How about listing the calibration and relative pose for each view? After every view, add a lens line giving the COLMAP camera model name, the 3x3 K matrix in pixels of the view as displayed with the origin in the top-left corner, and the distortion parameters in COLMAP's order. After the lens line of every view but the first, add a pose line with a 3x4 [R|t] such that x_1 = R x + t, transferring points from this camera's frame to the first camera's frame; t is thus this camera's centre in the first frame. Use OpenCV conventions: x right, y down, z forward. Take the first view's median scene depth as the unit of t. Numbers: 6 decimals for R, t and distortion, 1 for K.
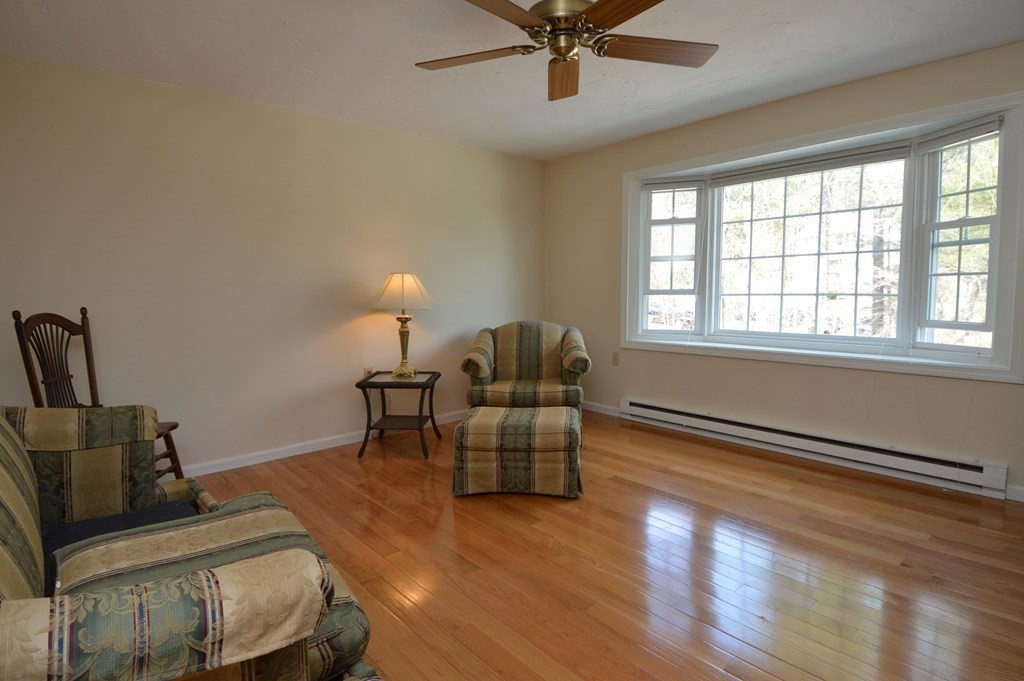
lens RADIAL K [[544.6, 0, 511.0], [0, 544.6, 338.0], [0, 0, 1]] dist [0.025019, -0.013722]
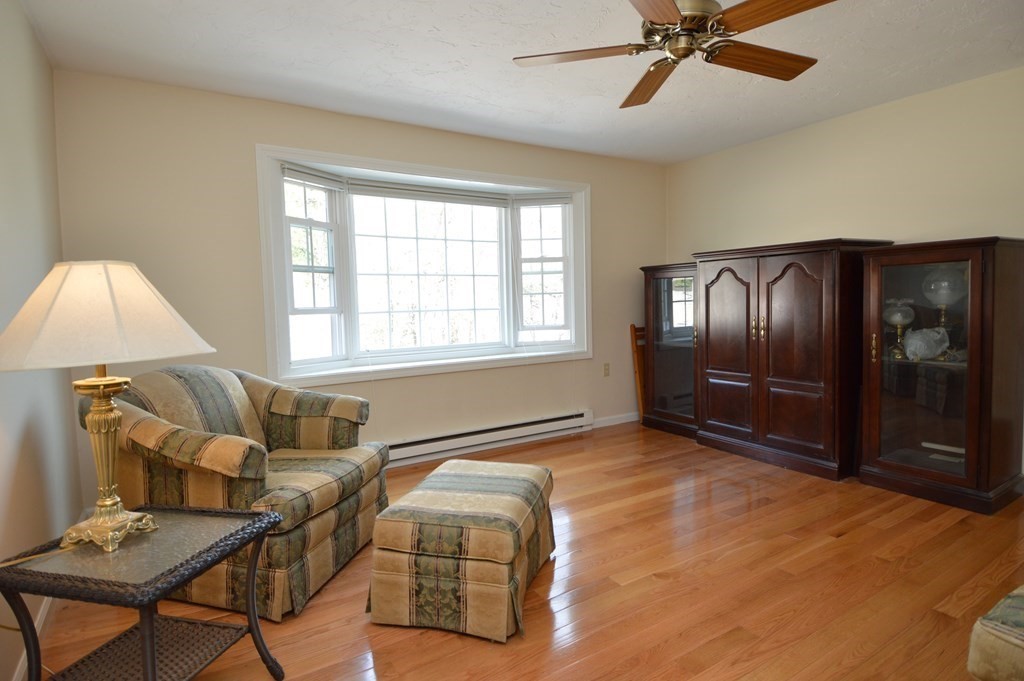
lens RADIAL K [[544.6, 0, 508.7], [0, 544.6, 337.8], [0, 0, 1]] dist [0.025019, -0.013722]
pose [[0.137420, -0.058041, 0.988811, -0.511337], [0.109776, 0.993024, 0.043032, -0.053714], [-0.984411, 0.102634, 0.142833, 0.678608]]
